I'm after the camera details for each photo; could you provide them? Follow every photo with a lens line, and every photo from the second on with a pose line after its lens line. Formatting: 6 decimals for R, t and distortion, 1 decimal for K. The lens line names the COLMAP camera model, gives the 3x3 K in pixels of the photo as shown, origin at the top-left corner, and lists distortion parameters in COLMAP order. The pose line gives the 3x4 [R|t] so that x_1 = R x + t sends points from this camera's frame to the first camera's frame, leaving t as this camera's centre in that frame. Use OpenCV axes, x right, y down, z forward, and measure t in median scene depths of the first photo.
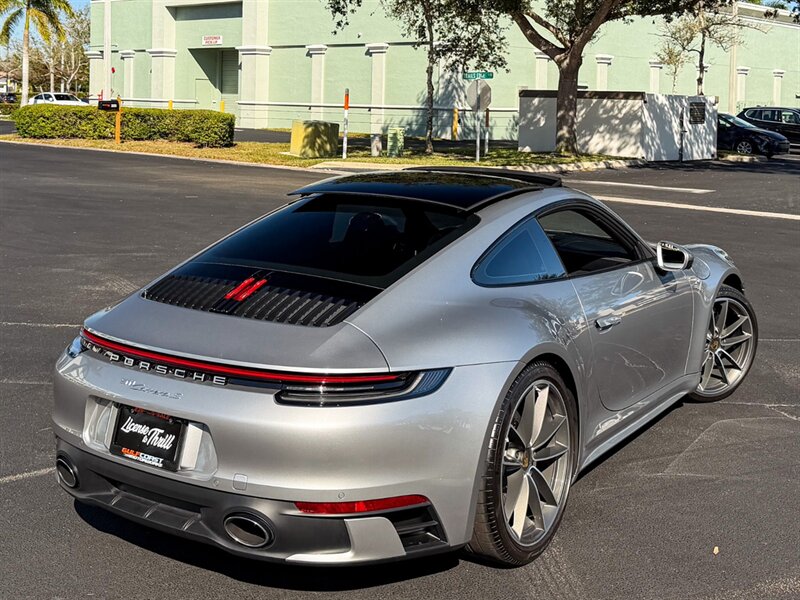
lens RADIAL K [[961.9, 0, 398.8], [0, 961.9, 124.5], [0, 0, 1]] dist [0.160757, -0.299948]
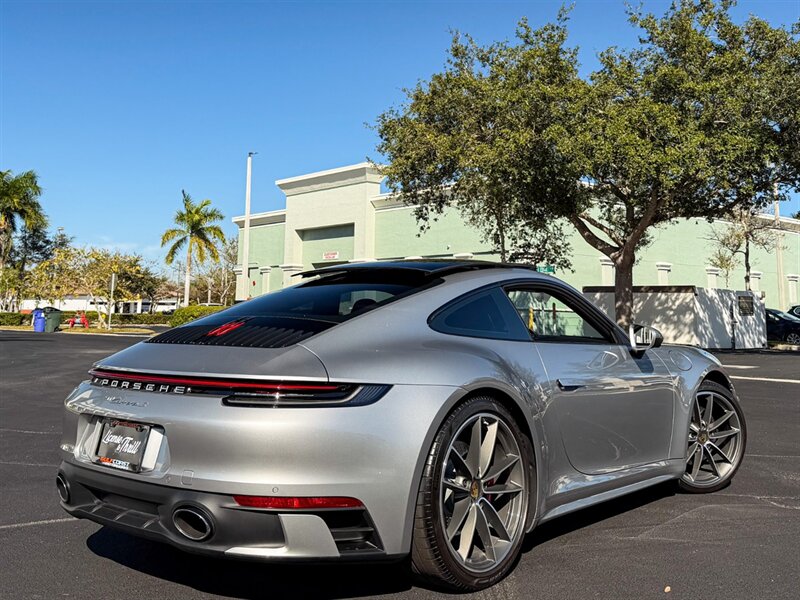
lens RADIAL K [[794.8, 0, 398.5], [0, 794.8, 197.2], [0, 0, 1]] dist [0.193877, -0.392569]
pose [[0.992334, -0.026976, -0.120608, 0.105669], [0.005275, 0.984244, -0.176736, 0.120129], [0.123475, 0.174745, 0.976841, 0.045954]]
